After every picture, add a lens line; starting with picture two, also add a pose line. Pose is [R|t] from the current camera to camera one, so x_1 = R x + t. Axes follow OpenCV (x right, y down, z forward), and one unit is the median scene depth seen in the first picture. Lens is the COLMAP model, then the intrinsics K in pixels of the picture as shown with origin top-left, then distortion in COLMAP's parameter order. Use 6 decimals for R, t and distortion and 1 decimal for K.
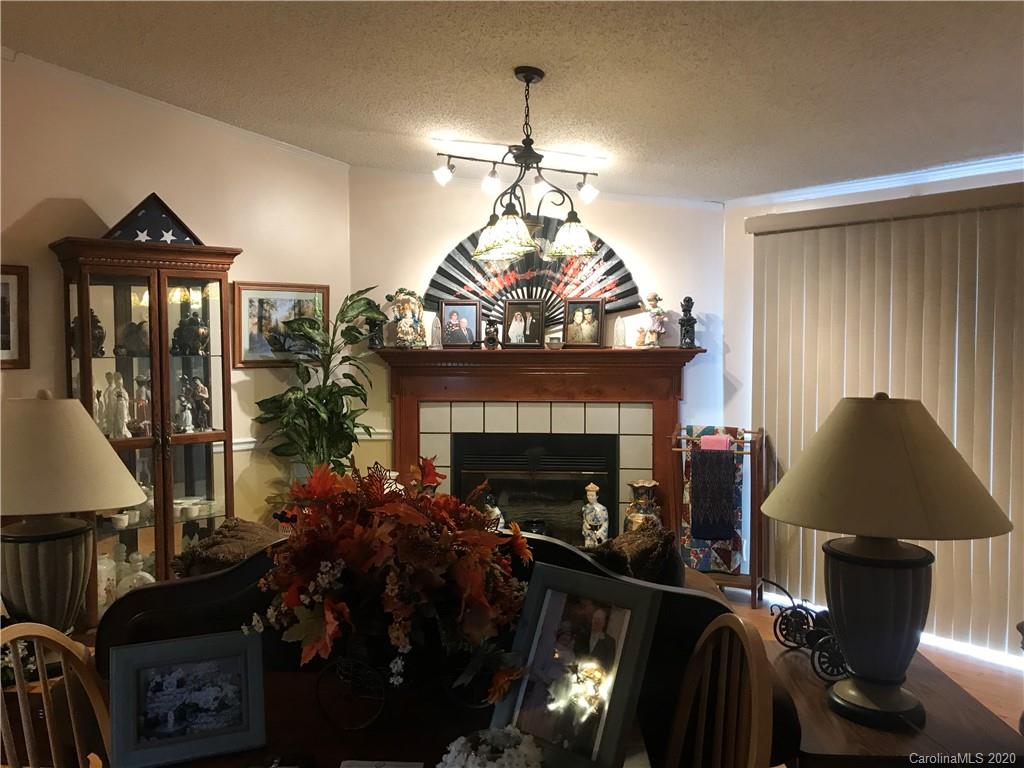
lens RADIAL K [[817.2, 0, 512.0], [0, 817.2, 384.0], [0, 0, 1]] dist [0.110463, -0.166616]
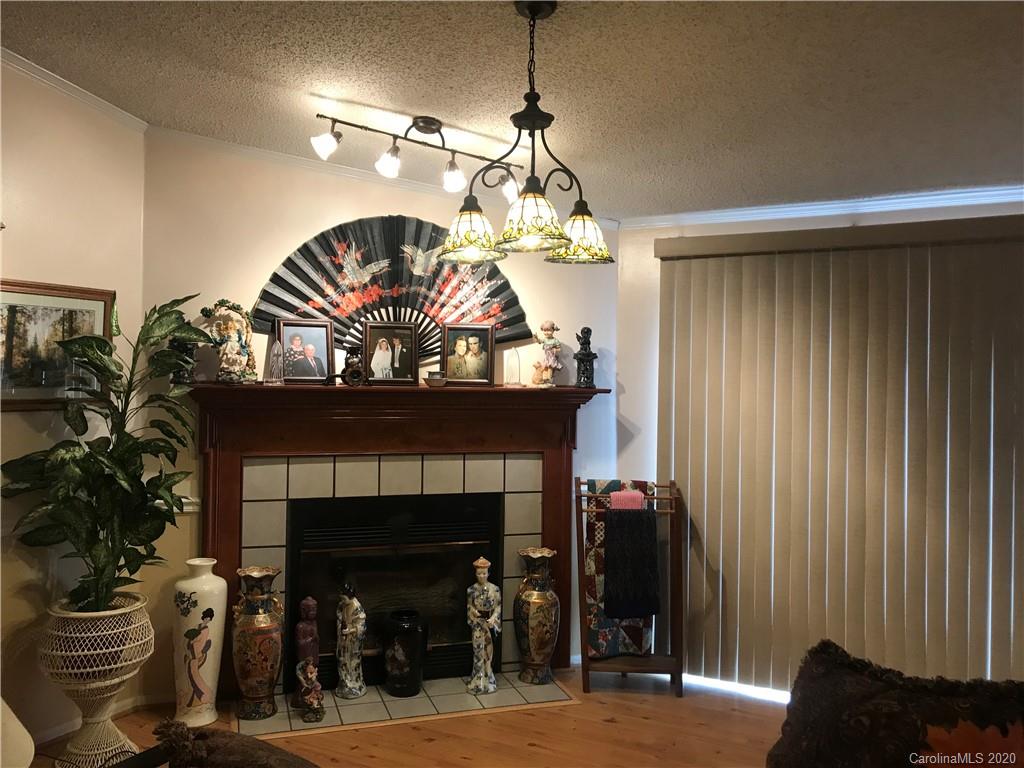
lens RADIAL K [[847.3, 0, 512.0], [0, 847.3, 384.0], [0, 0, 1]] dist [0.106306, -0.200582]
pose [[0.928892, 0.012284, 0.370148, -0.175814], [0.004564, 0.998994, -0.044606, -0.008677], [-0.370323, 0.043124, 0.927901, 0.214951]]
